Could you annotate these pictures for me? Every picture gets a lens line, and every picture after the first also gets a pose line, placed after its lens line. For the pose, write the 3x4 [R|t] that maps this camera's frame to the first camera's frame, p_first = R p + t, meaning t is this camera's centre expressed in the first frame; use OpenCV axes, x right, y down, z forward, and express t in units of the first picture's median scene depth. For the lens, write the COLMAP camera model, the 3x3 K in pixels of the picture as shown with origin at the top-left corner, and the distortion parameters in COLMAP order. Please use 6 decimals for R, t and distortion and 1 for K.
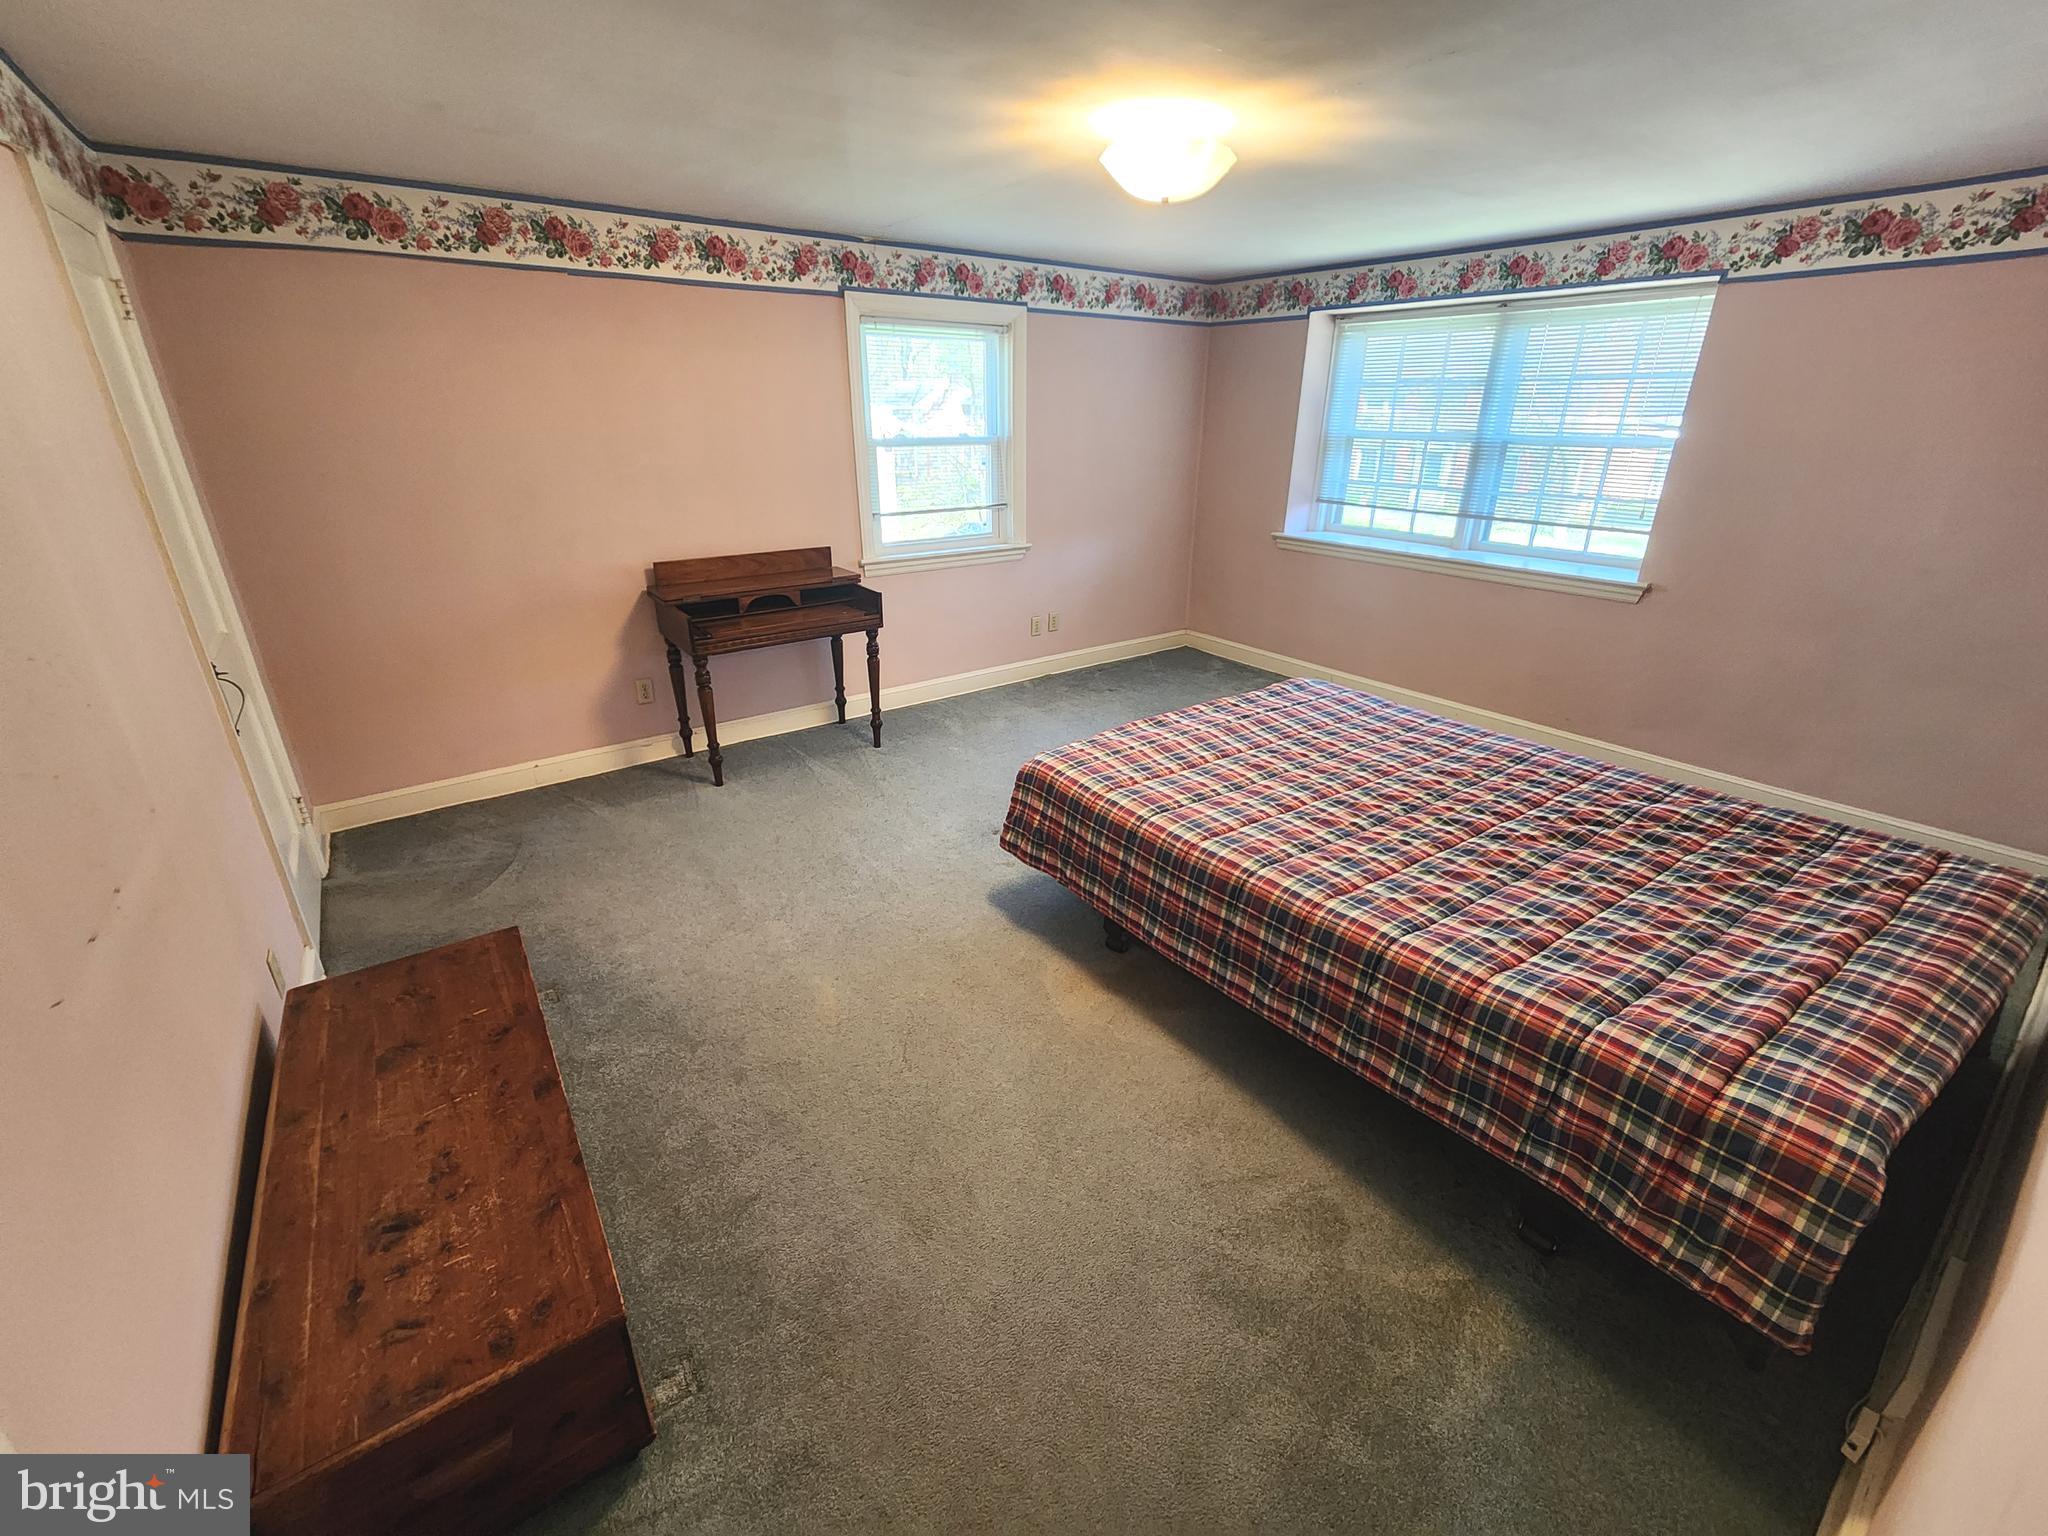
lens RADIAL K [[845.1, 0, 1030.4], [0, 845.1, 757.4], [0, 0, 1]] dist [0.002768, -0.001713]
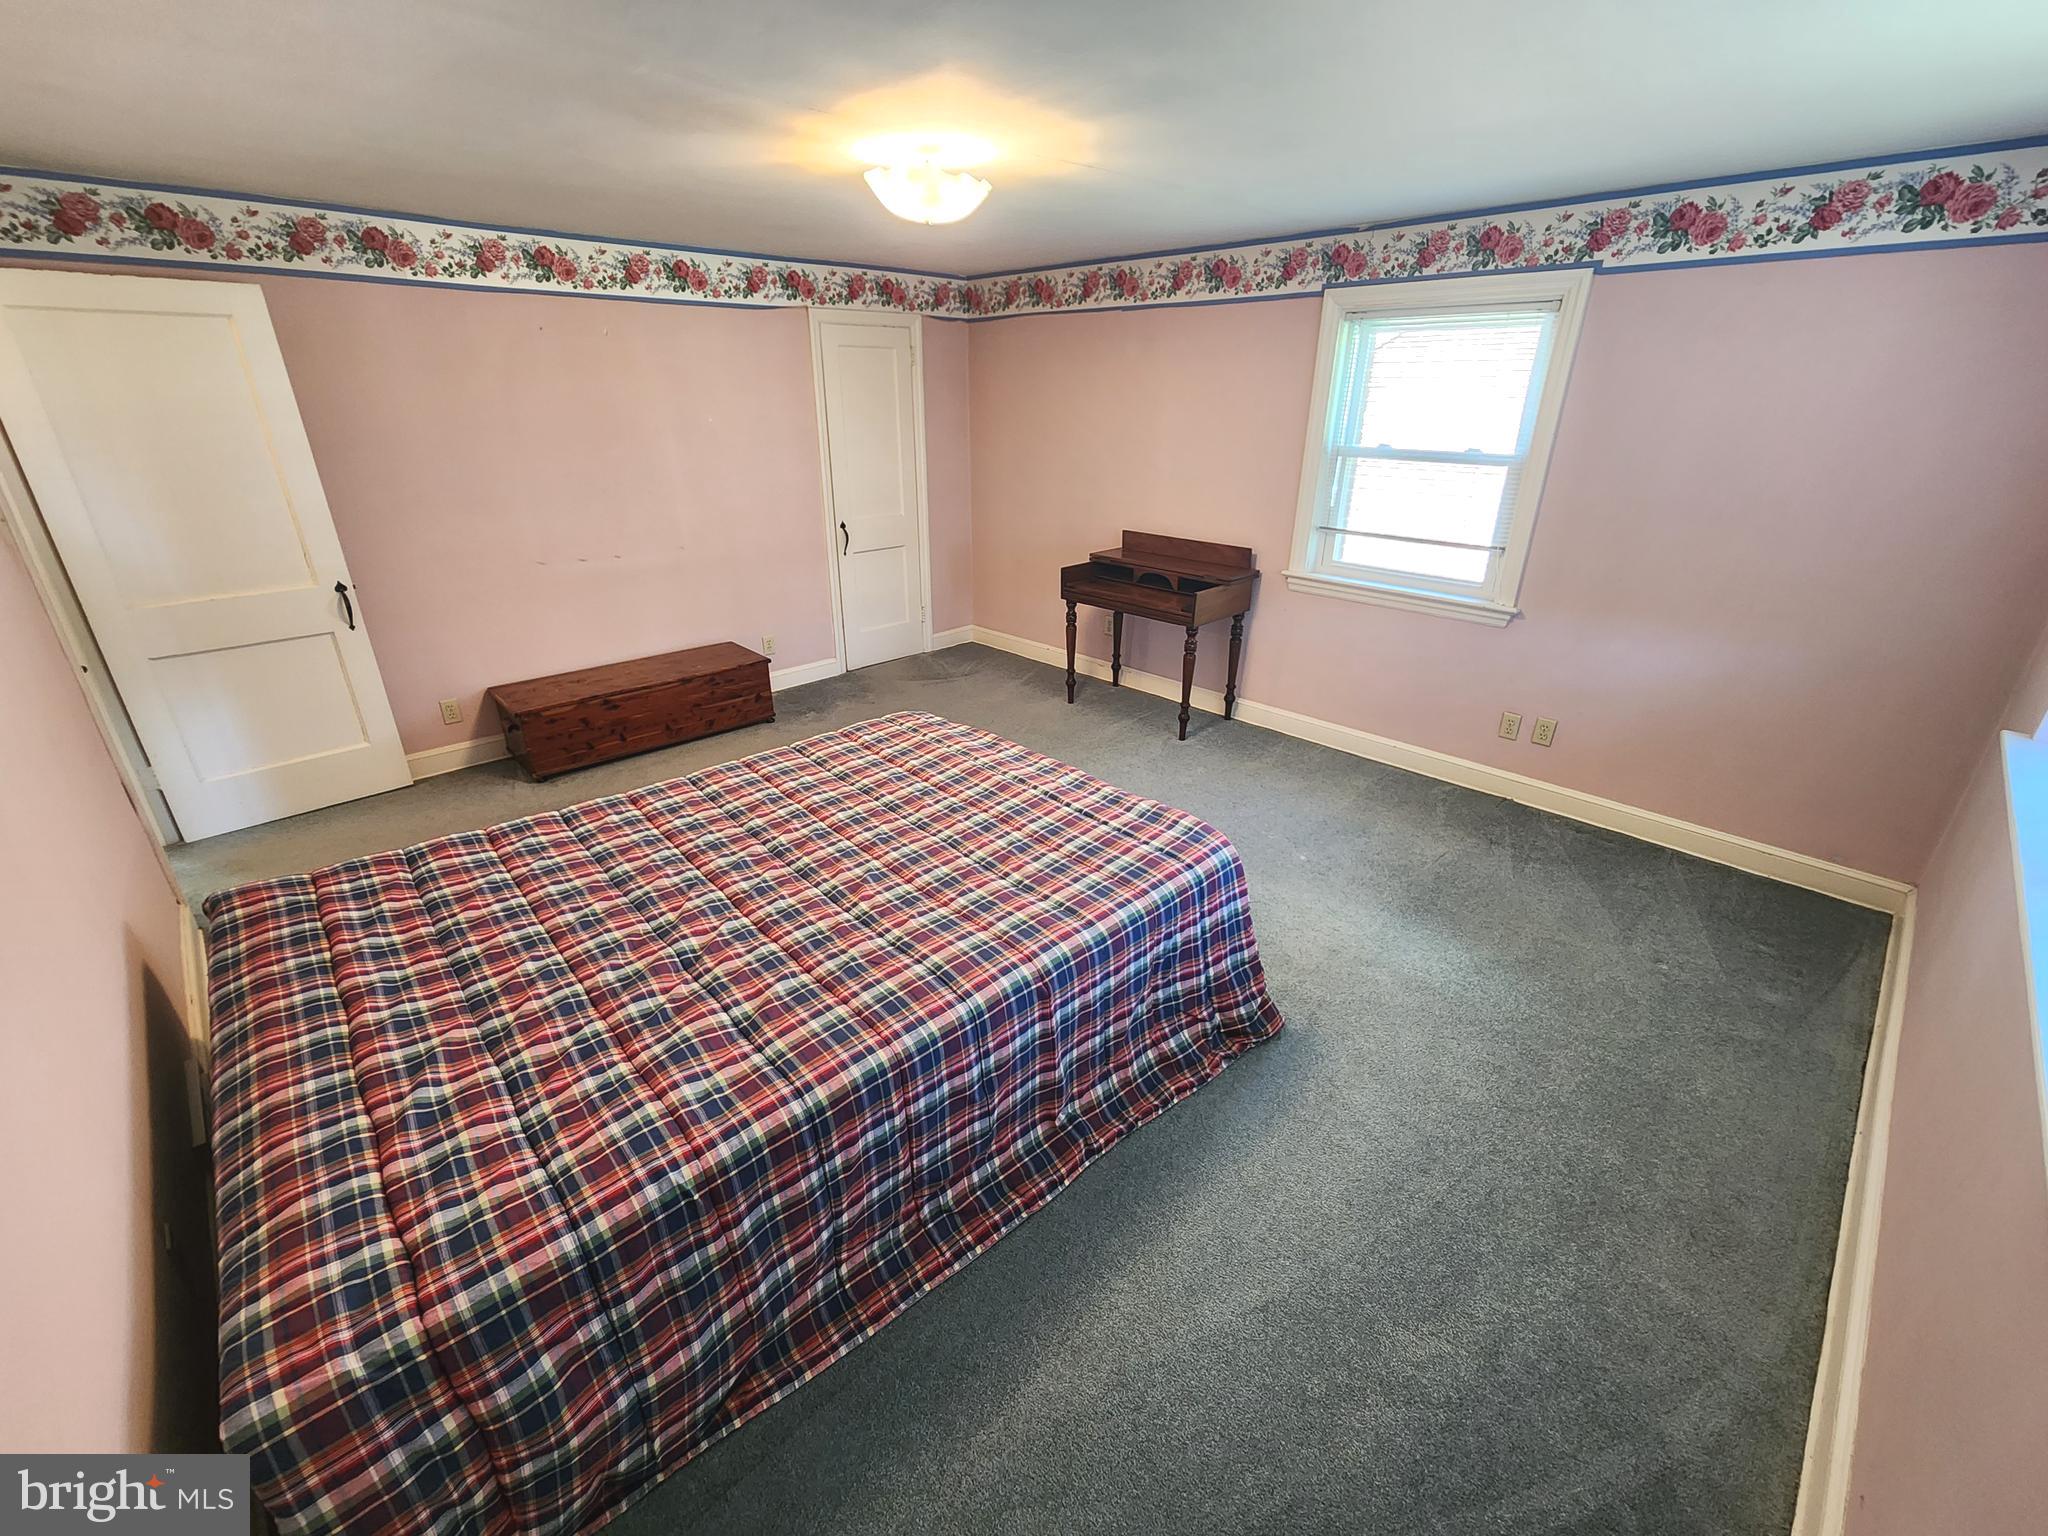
lens RADIAL K [[845.1, 0, 1023.5], [0, 845.1, 766.1], [0, 0, 1]] dist [0.002768, -0.001713]
pose [[0.131884, 0.402777, -0.905747, 0.780582], [-0.378813, 0.864855, 0.329435, -0.264113], [0.916028, 0.299661, 0.266638, 0.576529]]
